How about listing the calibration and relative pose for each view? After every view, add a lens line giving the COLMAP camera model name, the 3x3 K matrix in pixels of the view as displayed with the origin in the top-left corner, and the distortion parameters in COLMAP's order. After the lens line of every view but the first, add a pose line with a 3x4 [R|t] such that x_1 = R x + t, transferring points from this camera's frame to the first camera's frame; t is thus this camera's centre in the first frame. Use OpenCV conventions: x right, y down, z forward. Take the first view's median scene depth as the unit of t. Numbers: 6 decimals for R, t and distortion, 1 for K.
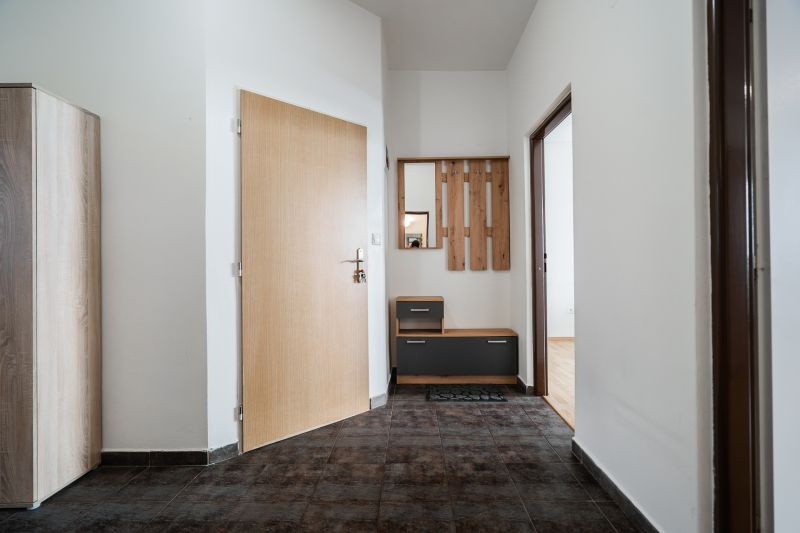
lens RADIAL K [[388.3, 0, 401.4], [0, 388.3, 267.9], [0, 0, 1]] dist [0.003401, 0.000700]
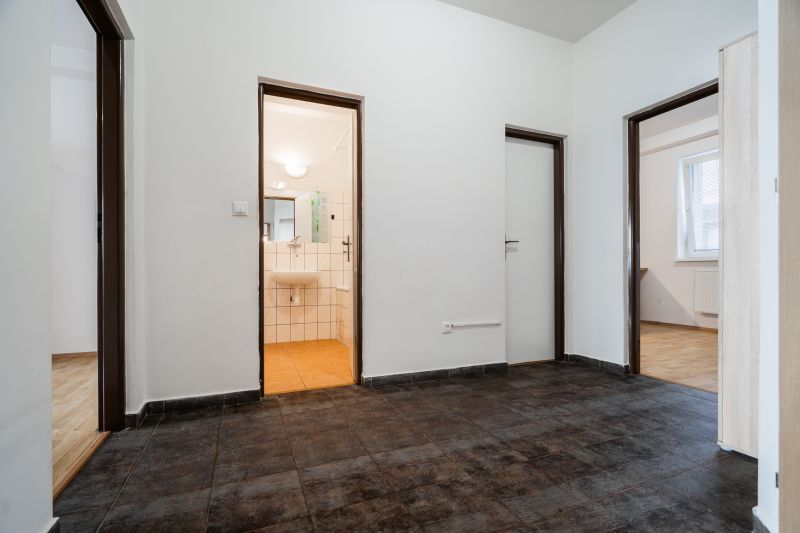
lens RADIAL K [[388.3, 0, 399.2], [0, 388.3, 266.0], [0, 0, 1]] dist [0.003401, 0.000700]
pose [[-0.911298, 0.005931, -0.411706, 0.273218], [0.007983, 0.999963, -0.003263, 0.123758], [0.411671, -0.006260, -0.911311, 1.581280]]
